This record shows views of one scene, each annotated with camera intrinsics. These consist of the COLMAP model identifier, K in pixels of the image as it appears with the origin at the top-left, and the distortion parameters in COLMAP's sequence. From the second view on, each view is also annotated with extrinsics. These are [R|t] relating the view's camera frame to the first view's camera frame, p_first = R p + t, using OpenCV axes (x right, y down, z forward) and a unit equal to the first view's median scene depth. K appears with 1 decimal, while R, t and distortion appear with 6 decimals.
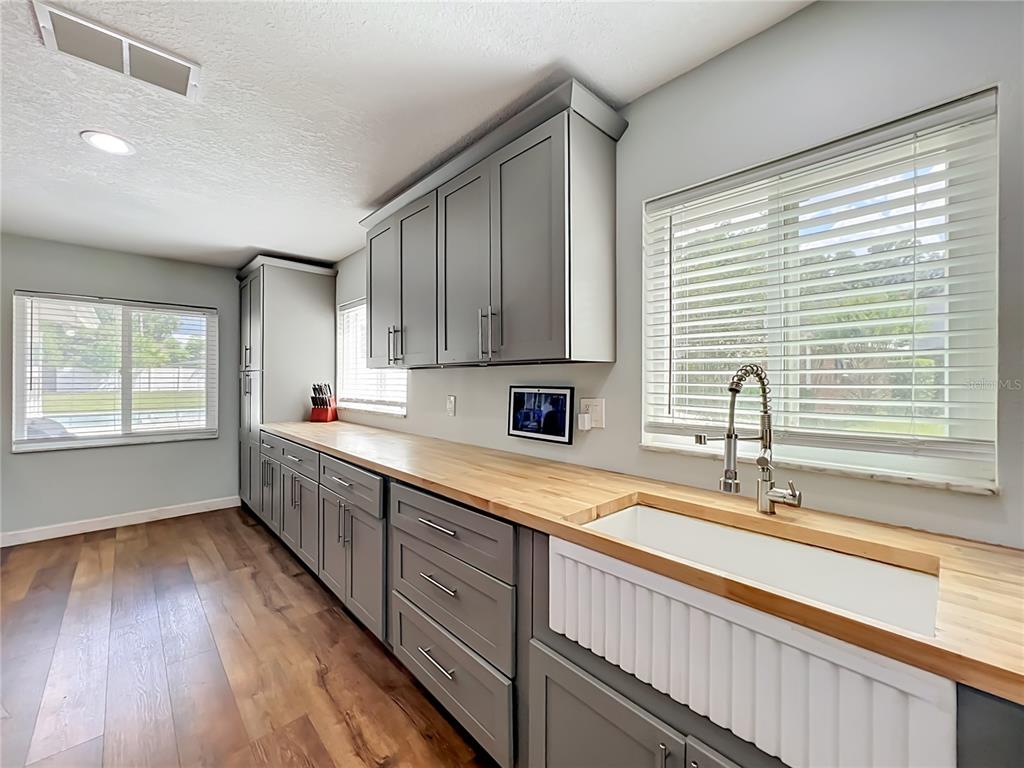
lens RADIAL K [[413.6, 0, 509.1], [0, 413.6, 383.9], [0, 0, 1]] dist [-0.003657, 0.000136]
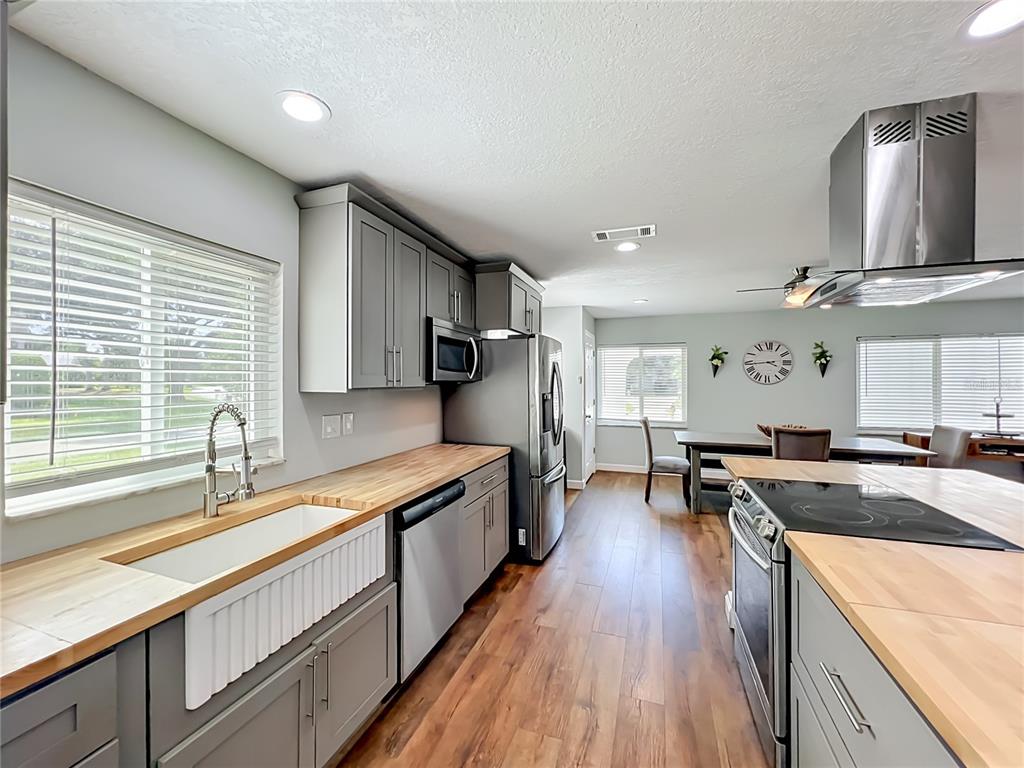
lens RADIAL K [[413.6, 0, 507.7], [0, 413.6, 379.9], [0, 0, 1]] dist [-0.003657, 0.000136]
pose [[-0.456781, -0.001135, 0.889578, -0.600934], [0.006446, 0.999969, 0.004586, -0.075662], [-0.889556, 0.007829, -0.456760, 0.474557]]
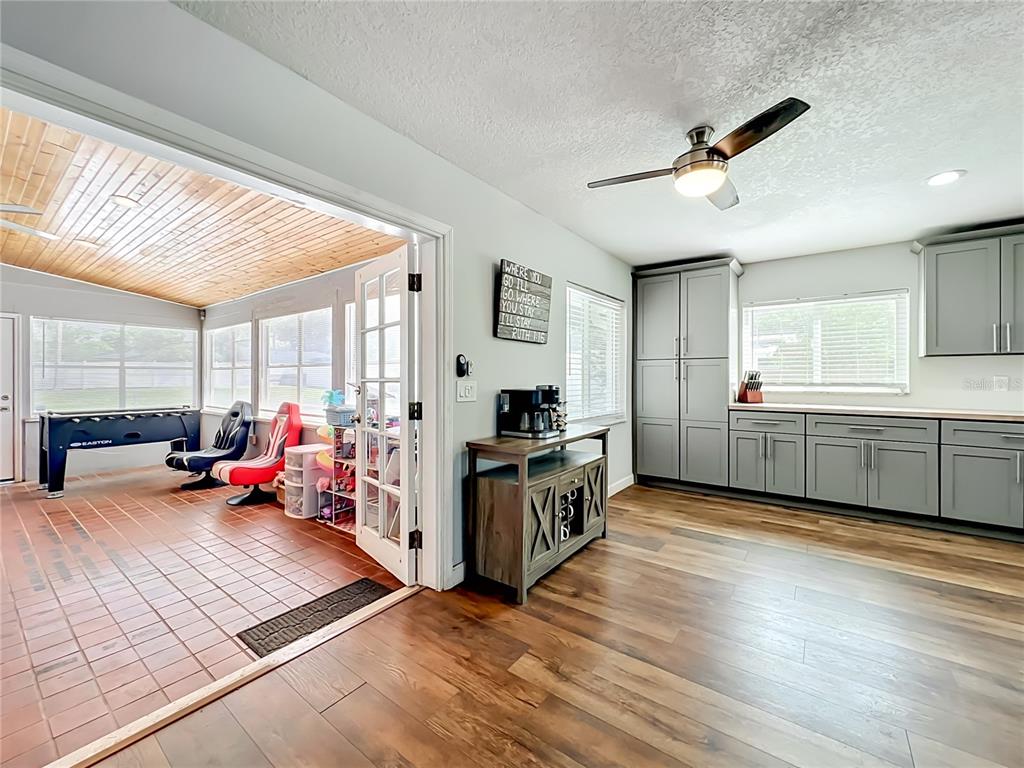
lens RADIAL K [[413.6, 0, 510.5], [0, 413.6, 377.8], [0, 0, 1]] dist [-0.003657, 0.000136]
pose [[0.984445, -0.004729, 0.175627, -2.621797], [0.005202, 0.999984, -0.002229, 0.039632], [-0.175613, 0.003108, 0.984454, -0.043273]]
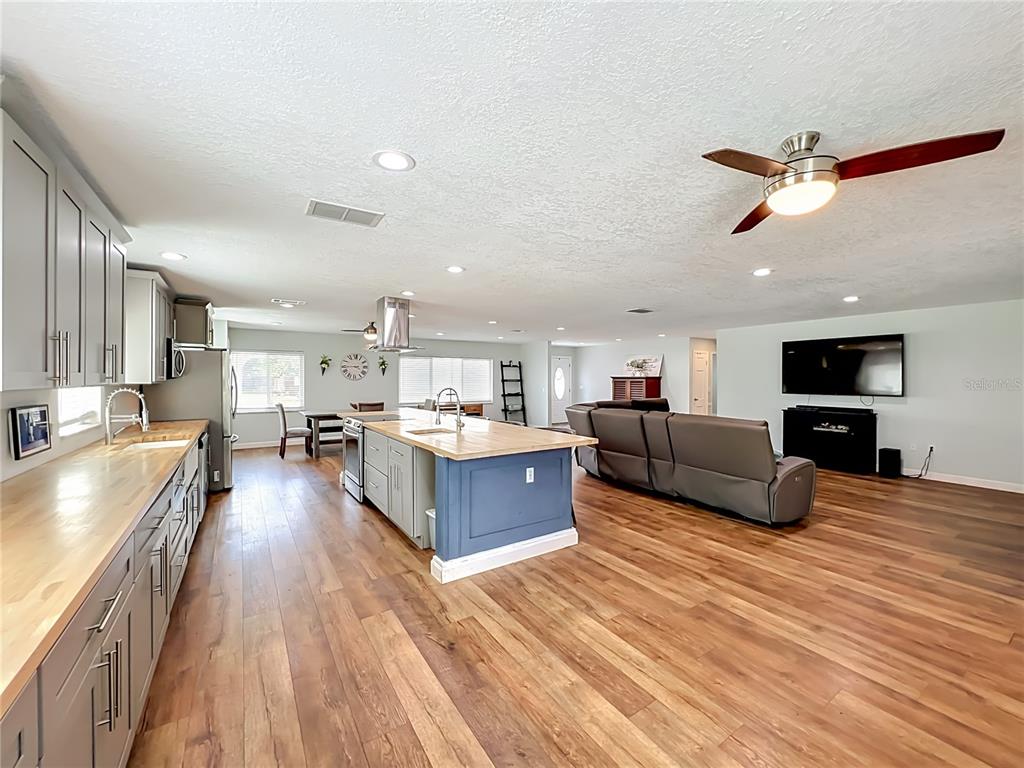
lens RADIAL K [[413.6, 0, 509.4], [0, 413.6, 377.2], [0, 0, 1]] dist [-0.003657, 0.000136]
pose [[-0.985578, -0.004574, 0.169159, -1.447693], [-0.003709, 0.999978, 0.005431, -0.087098], [-0.169181, 0.004726, -0.985574, 1.974003]]
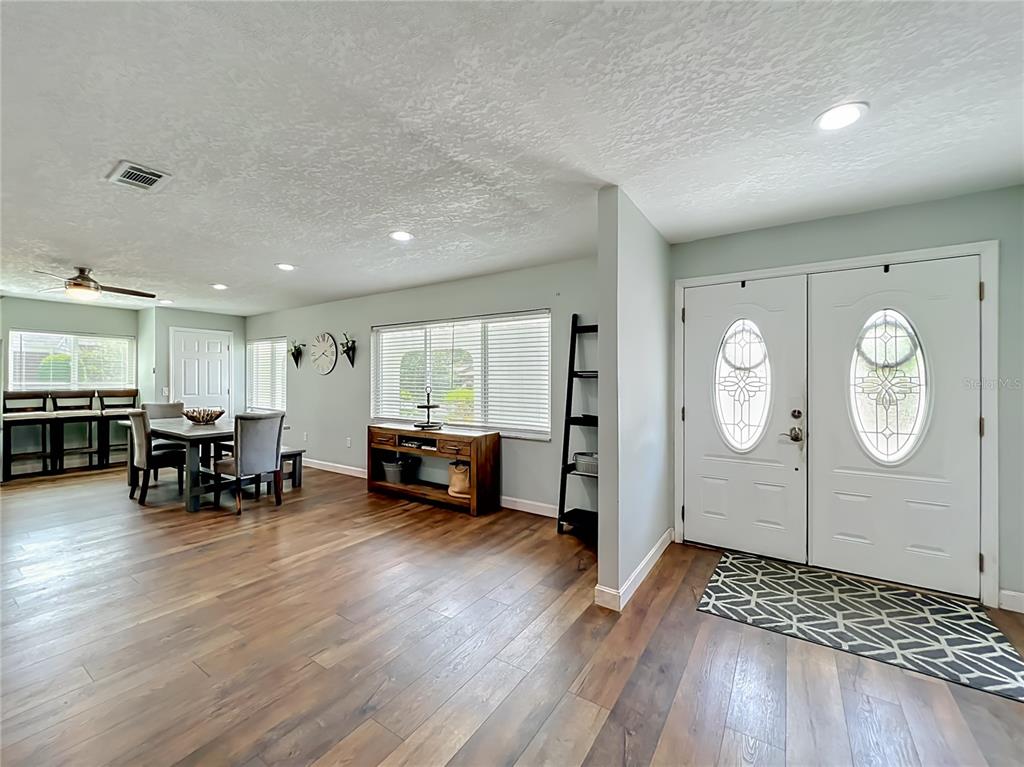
lens RADIAL K [[413.6, 0, 520.7], [0, 413.6, 389.4], [0, 0, 1]] dist [-0.003657, 0.000136]
pose [[-0.238938, -0.027470, 0.970646, -2.189581], [0.007381, 0.999520, 0.030104, 0.010761], [-0.971007, 0.014357, -0.238620, -3.381791]]
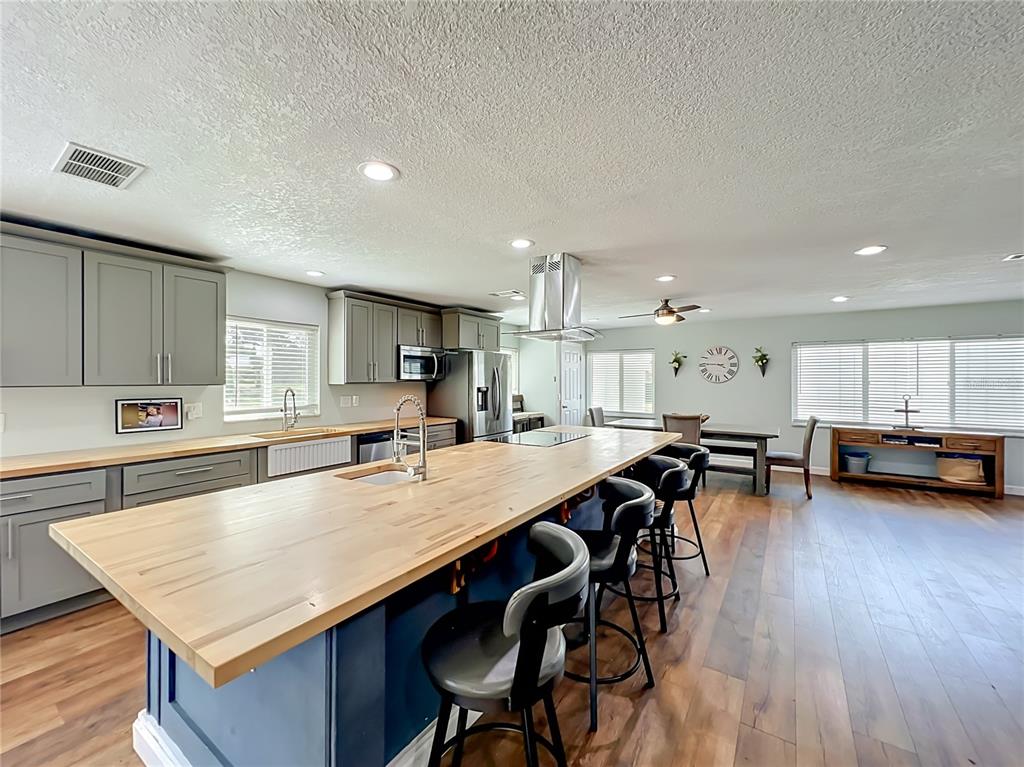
lens RADIAL K [[413.6, 0, 512.2], [0, 413.6, 382.0], [0, 0, 1]] dist [-0.003657, 0.000136]
pose [[-0.226038, -0.009123, 0.974076, -1.936467], [0.005621, 0.999927, 0.010670, -0.073347], [-0.974102, 0.007887, -0.225970, -0.031963]]
